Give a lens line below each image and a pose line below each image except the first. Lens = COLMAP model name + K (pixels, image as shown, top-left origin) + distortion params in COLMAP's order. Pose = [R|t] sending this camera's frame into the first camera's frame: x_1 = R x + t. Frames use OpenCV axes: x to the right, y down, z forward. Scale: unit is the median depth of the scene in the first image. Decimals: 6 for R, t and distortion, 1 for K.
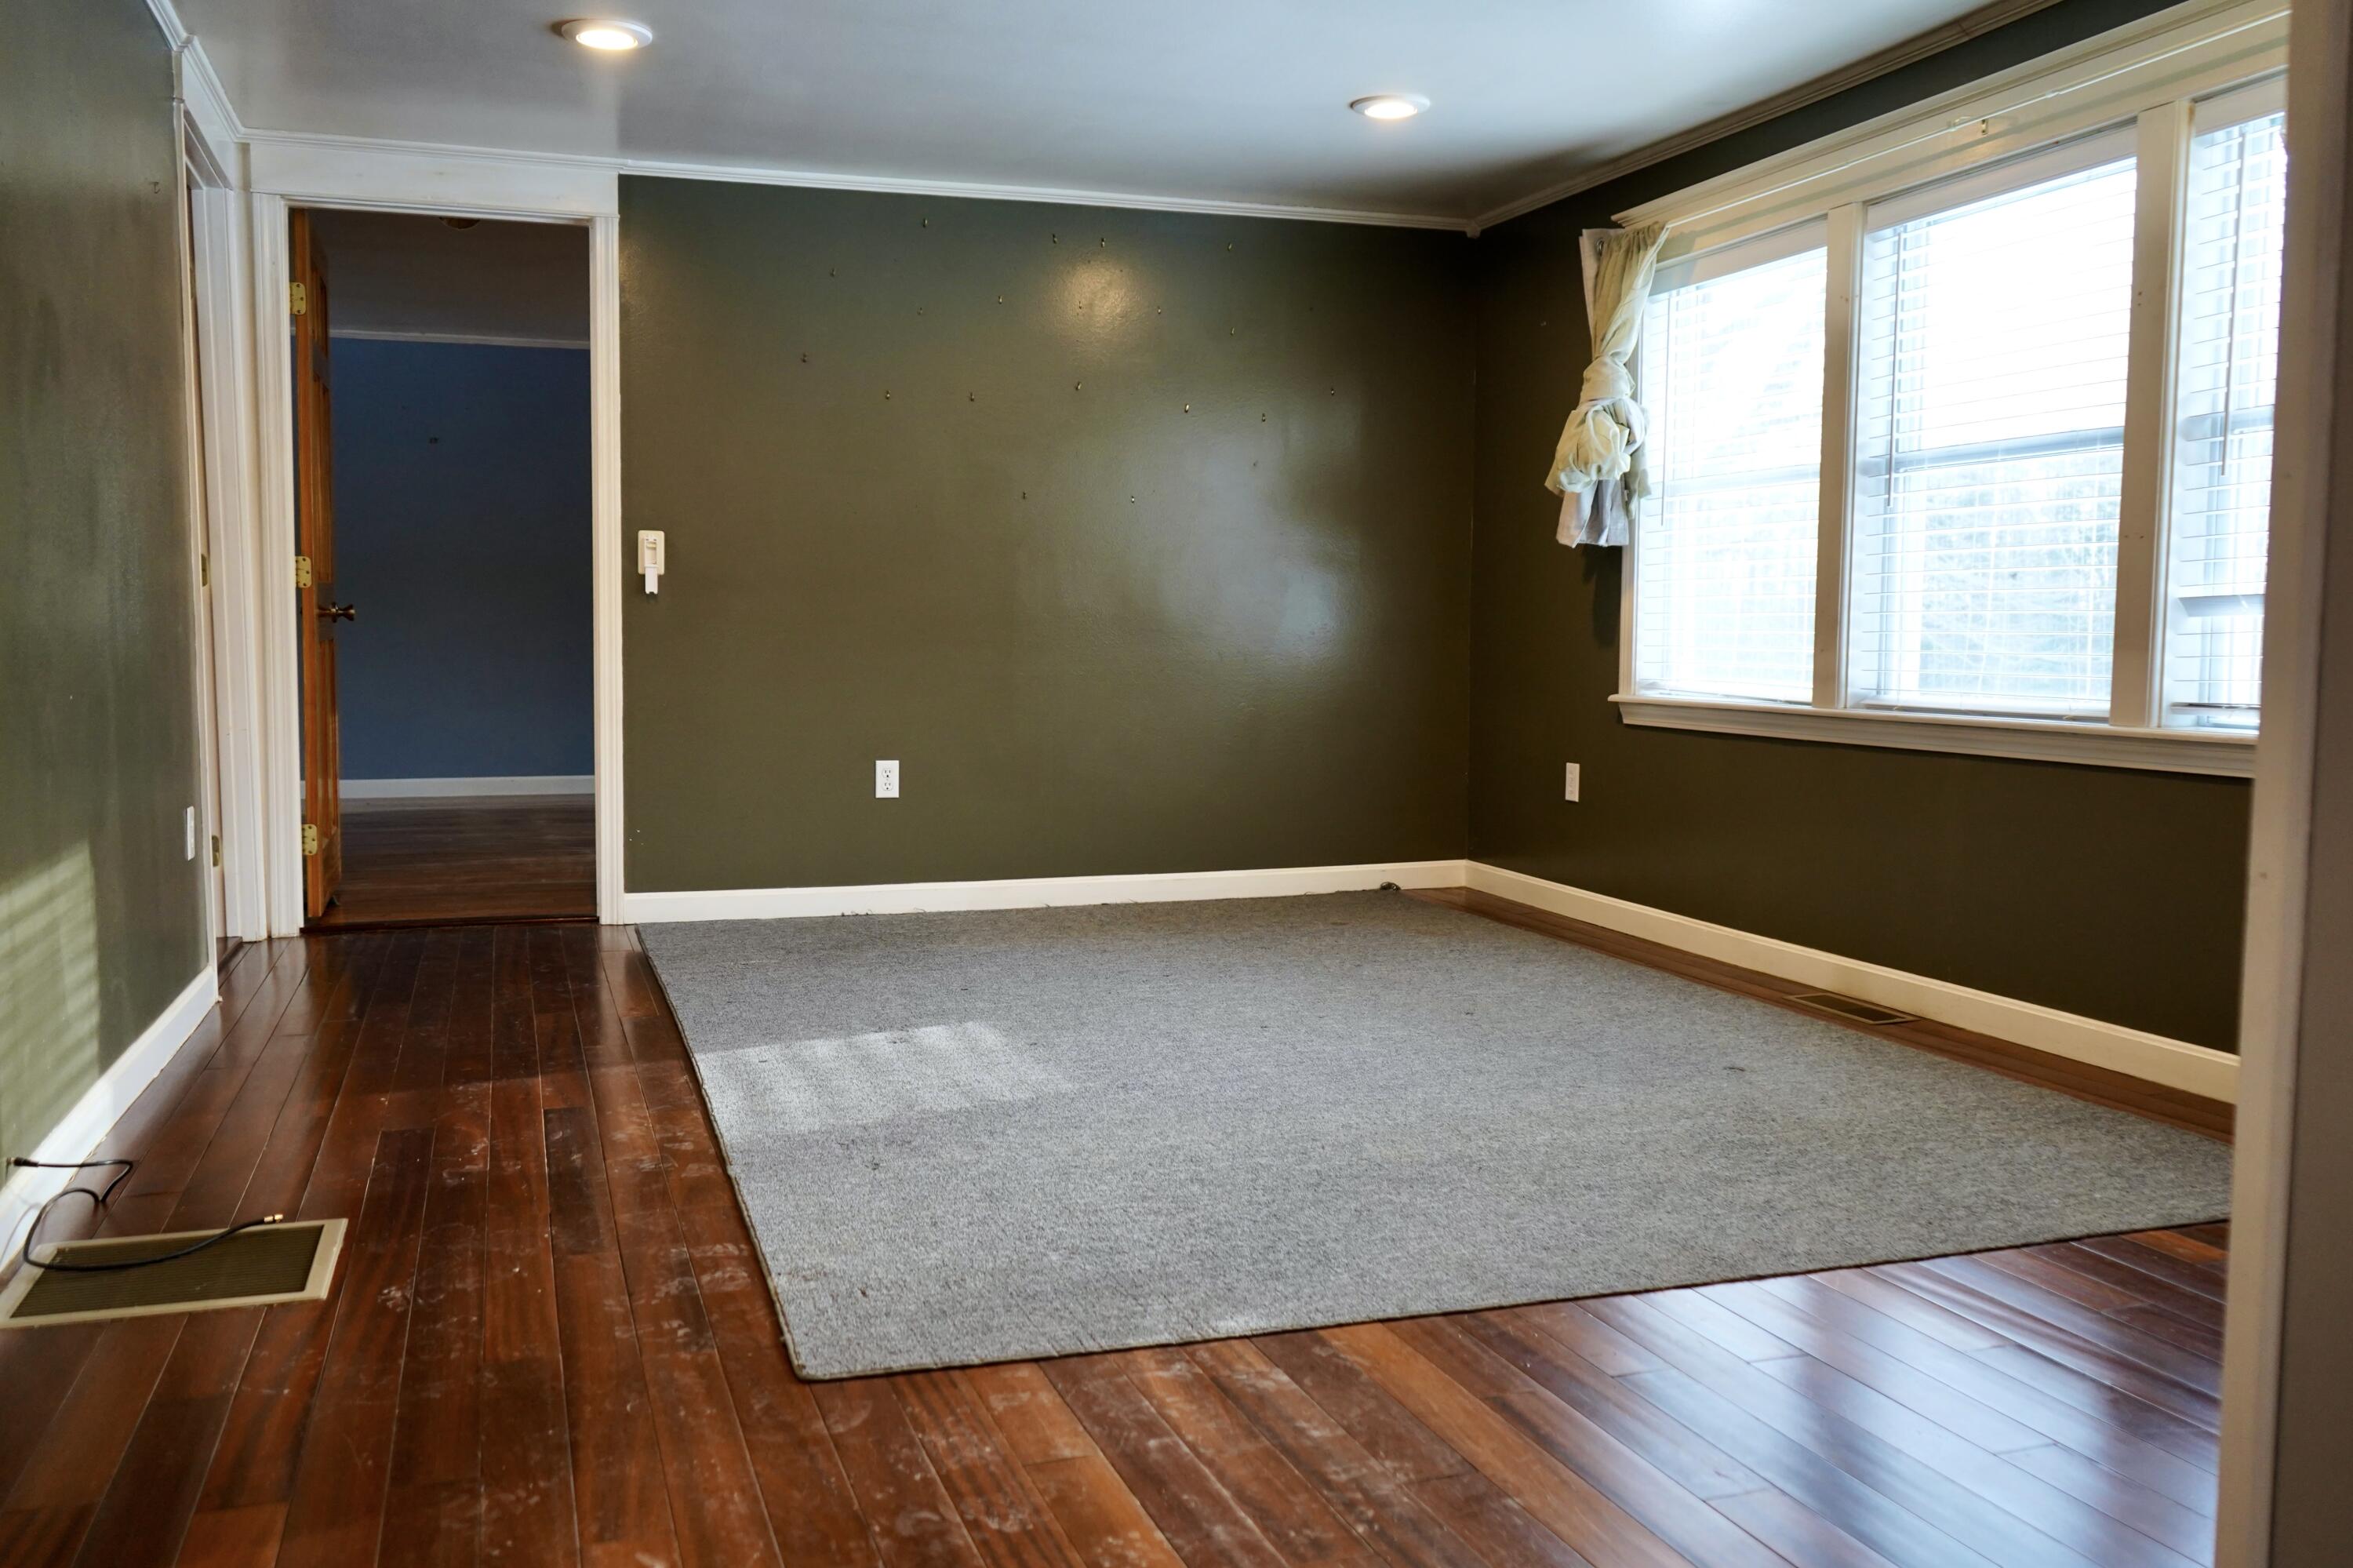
lens RADIAL K [[1931.5, 0, 1173.3], [0, 1931.5, 782.5], [0, 0, 1]] dist [-0.019135, 0.018019]
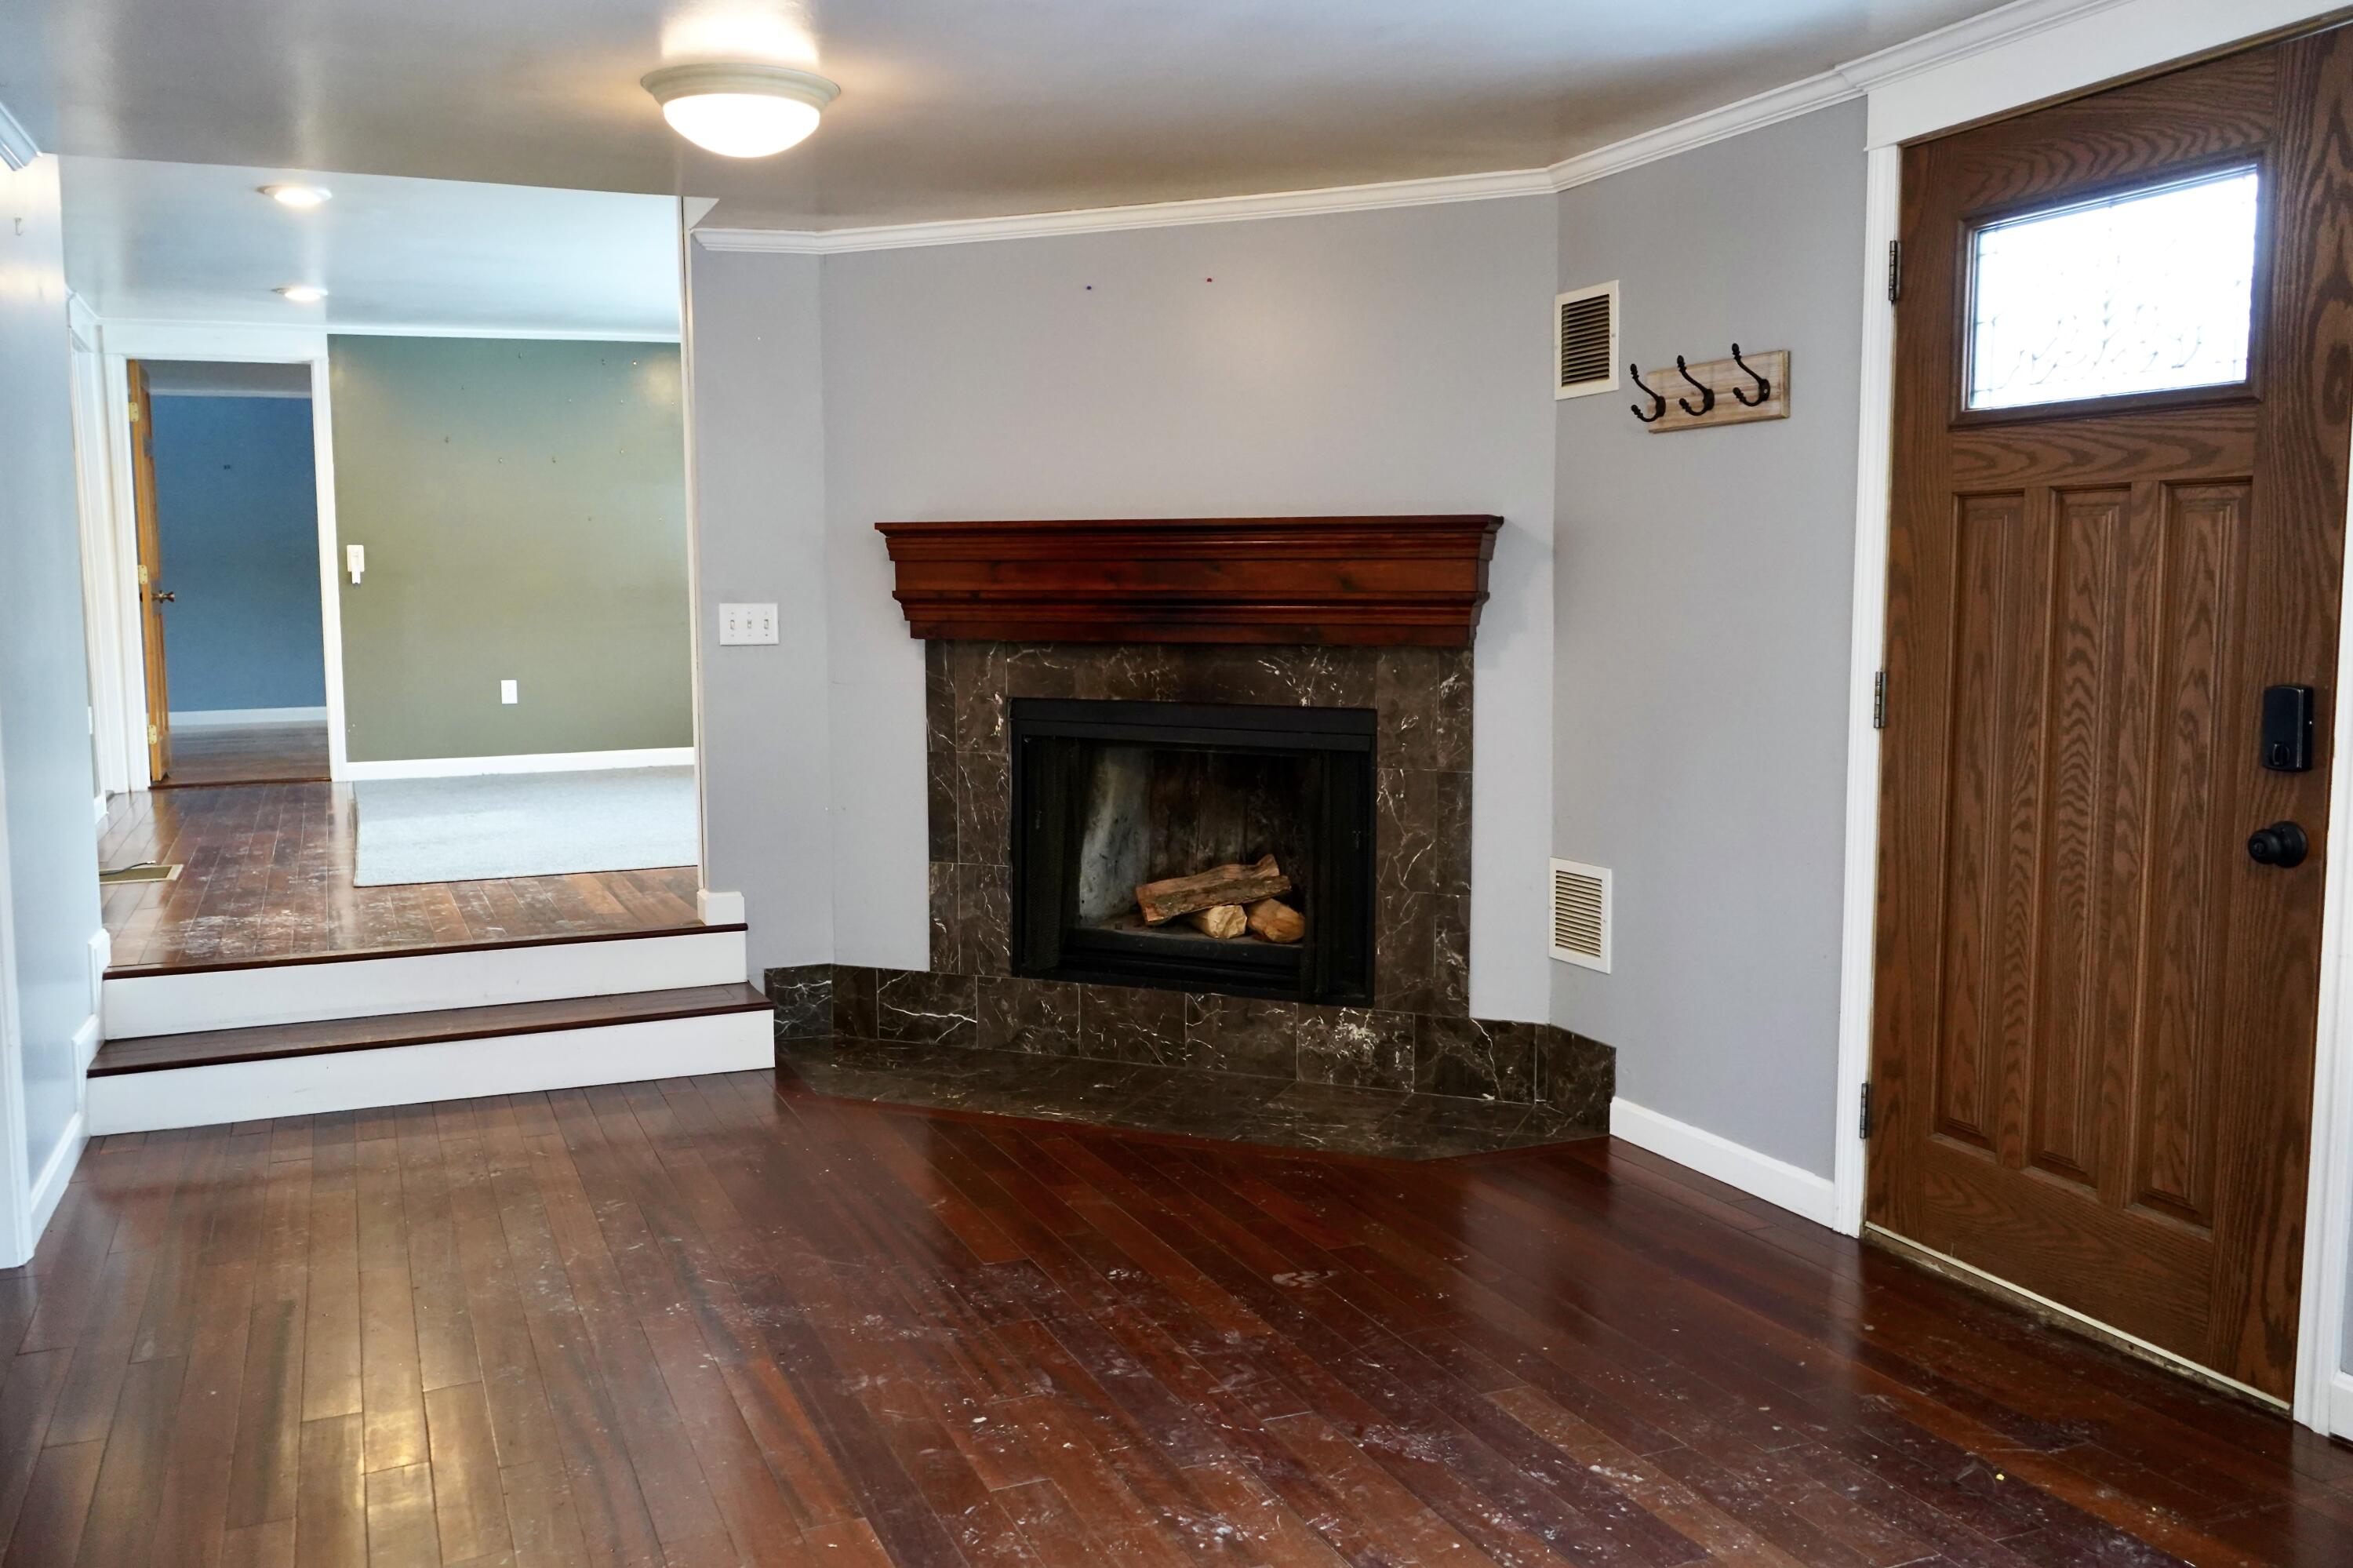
lens RADIAL K [[1931.5, 0, 1152.7], [0, 1931.5, 776.9], [0, 0, 1]] dist [-0.019135, 0.018019]
pose [[0.998134, -0.023554, 0.056332, 0.321709], [0.022215, 0.999458, 0.024287, 0.045074], [-0.056874, -0.022990, 0.998117, -0.713015]]
